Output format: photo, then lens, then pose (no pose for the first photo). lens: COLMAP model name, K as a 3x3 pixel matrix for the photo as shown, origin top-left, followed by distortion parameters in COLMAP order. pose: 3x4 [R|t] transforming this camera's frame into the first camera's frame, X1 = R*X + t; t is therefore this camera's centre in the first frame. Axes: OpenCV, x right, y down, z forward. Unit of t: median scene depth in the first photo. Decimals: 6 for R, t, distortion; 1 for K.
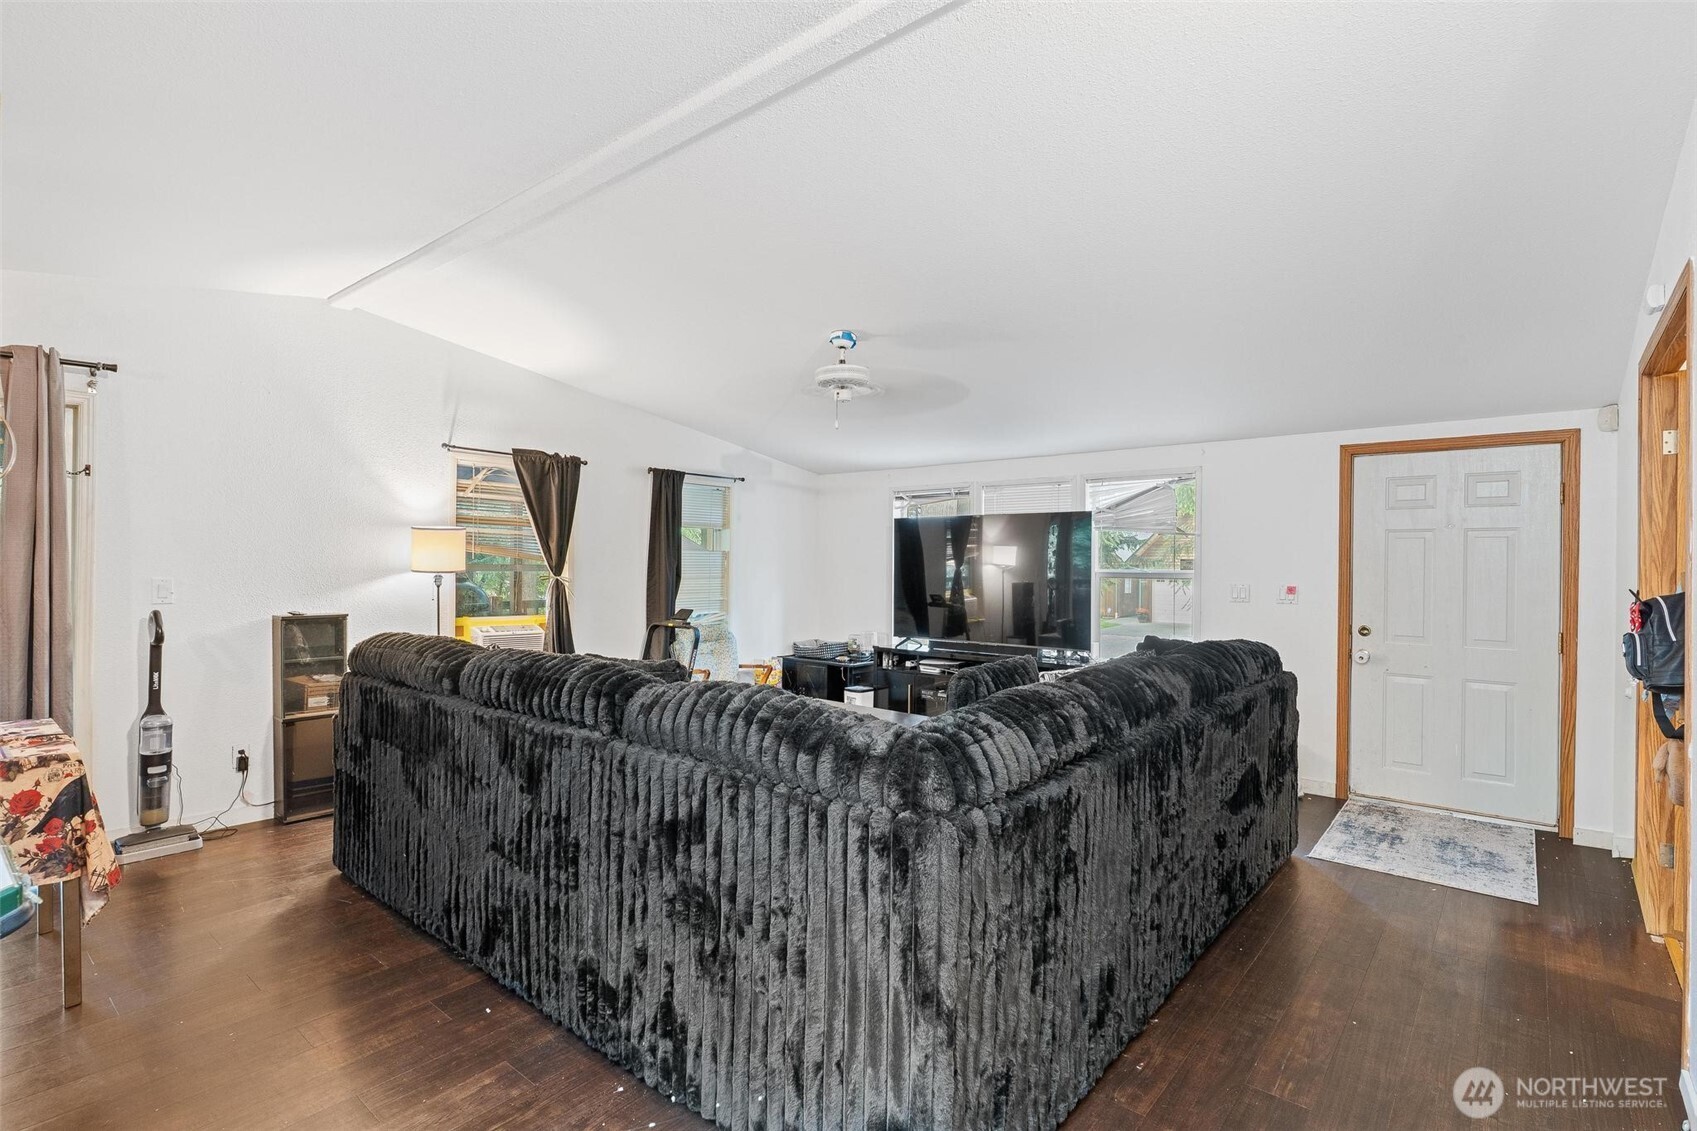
lens RADIAL K [[876.0, 0, 875.7], [0, 876.0, 574.1], [0, 0, 1]] dist [0.002411, 0.000225]
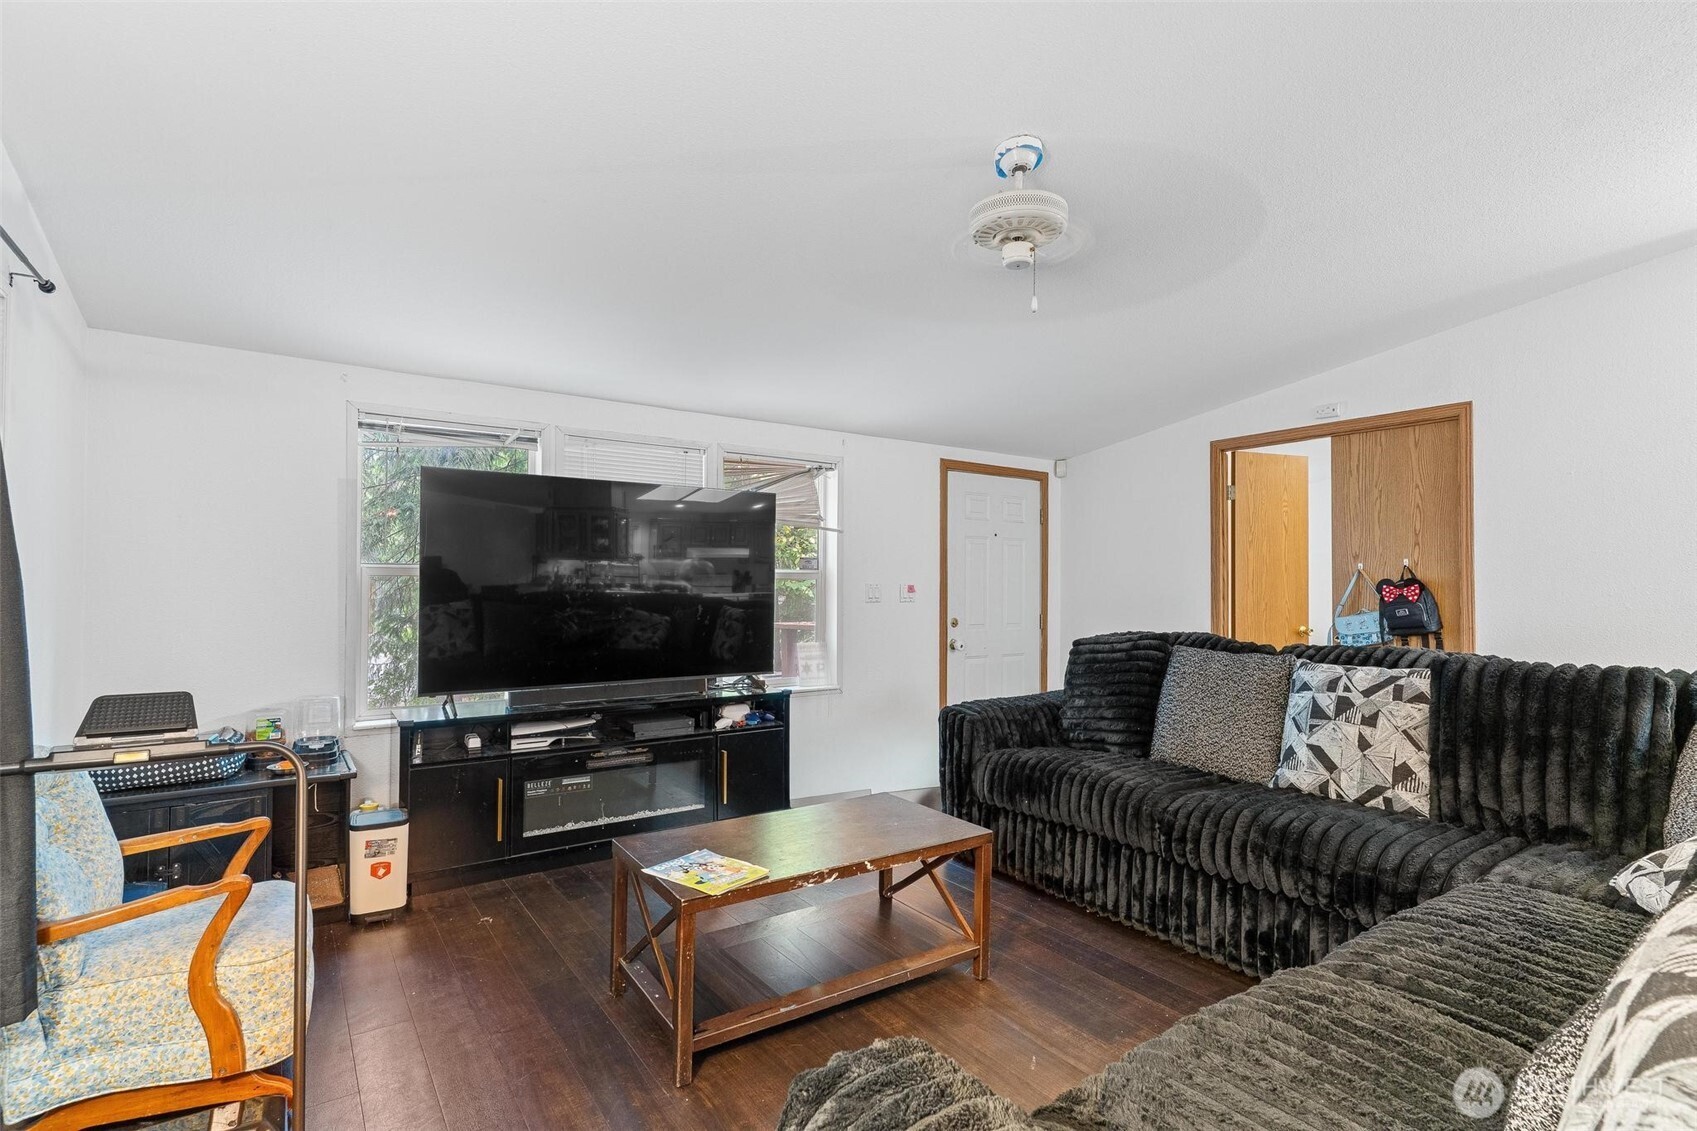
lens RADIAL K [[813.3, 0, 850.7], [0, 813.3, 585.9], [0, 0, 1]] dist [0.000298, -0.000087]
pose [[0.250695, -0.014044, 0.967964, -0.503499], [0.005274, 0.999900, 0.013142, 0.001559], [-0.968052, 0.001811, 0.250744, 0.853319]]
